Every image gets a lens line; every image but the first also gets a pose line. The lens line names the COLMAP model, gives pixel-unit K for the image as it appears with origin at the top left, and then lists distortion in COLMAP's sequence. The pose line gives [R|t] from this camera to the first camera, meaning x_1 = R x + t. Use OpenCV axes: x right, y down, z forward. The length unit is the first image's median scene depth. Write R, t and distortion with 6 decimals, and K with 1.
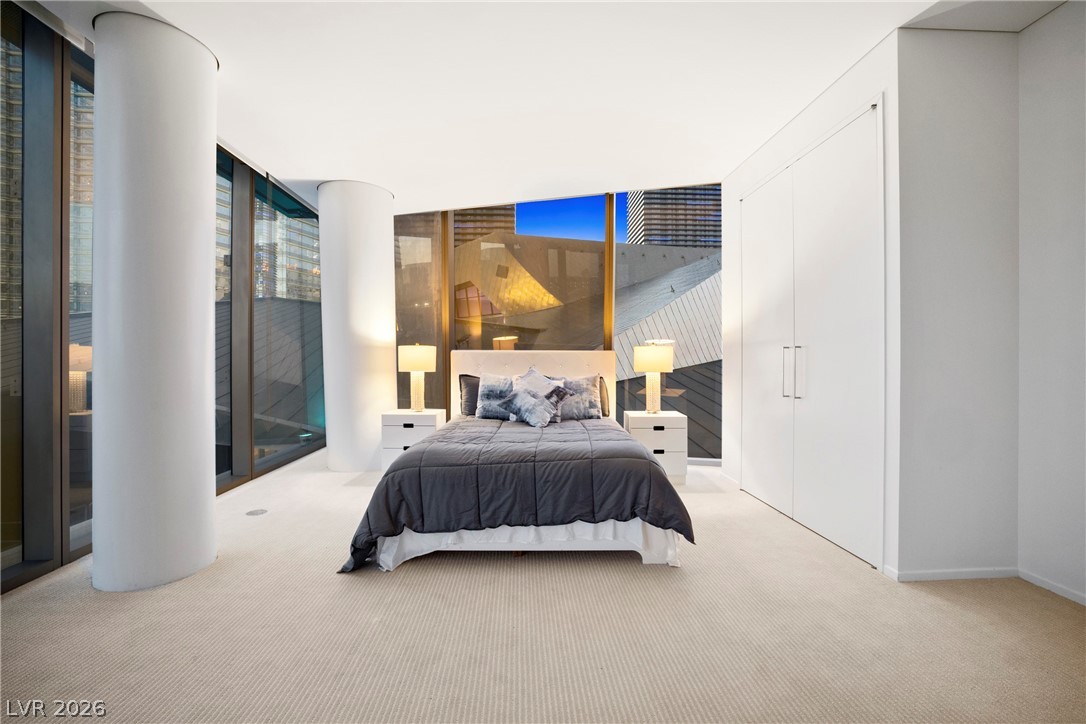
lens RADIAL K [[459.3, 0, 517.9], [0, 459.3, 358.4], [0, 0, 1]] dist [-0.002241, -0.000041]
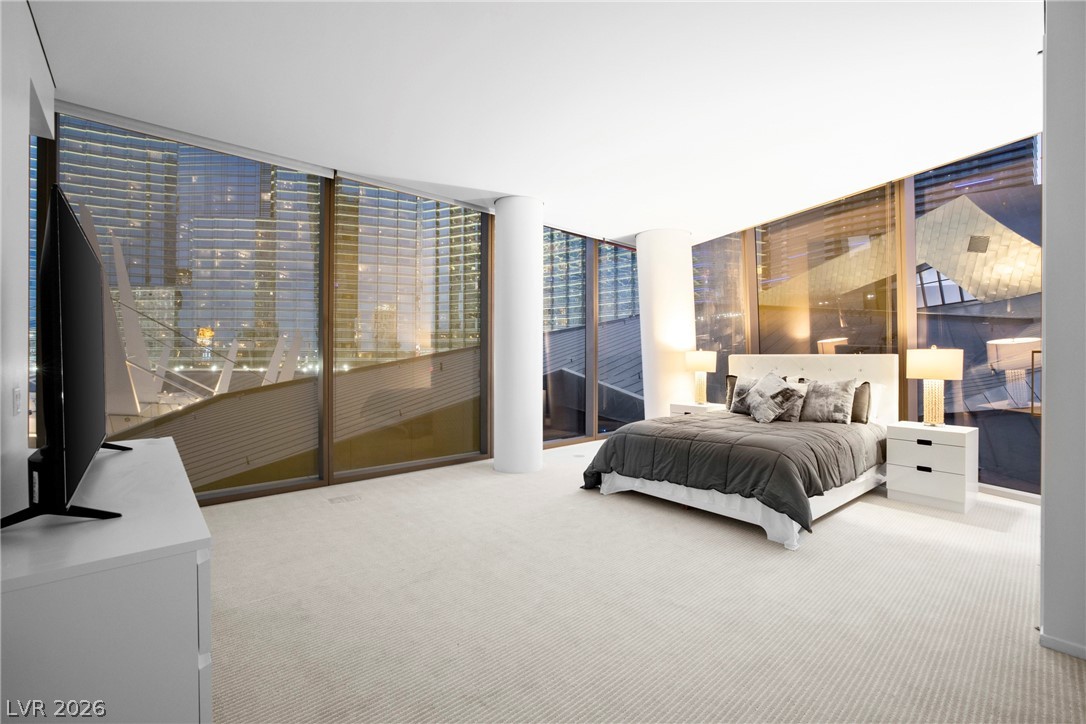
lens RADIAL K [[438.1, 0, 543.0], [0, 438.1, 362.0], [0, 0, 1]] dist [-0.002600, 0.000368]
pose [[0.656358, 0.009972, -0.754384, 0.490451], [-0.003233, 0.999941, 0.010405, -0.009325], [0.754443, -0.004391, 0.656351, -0.109910]]
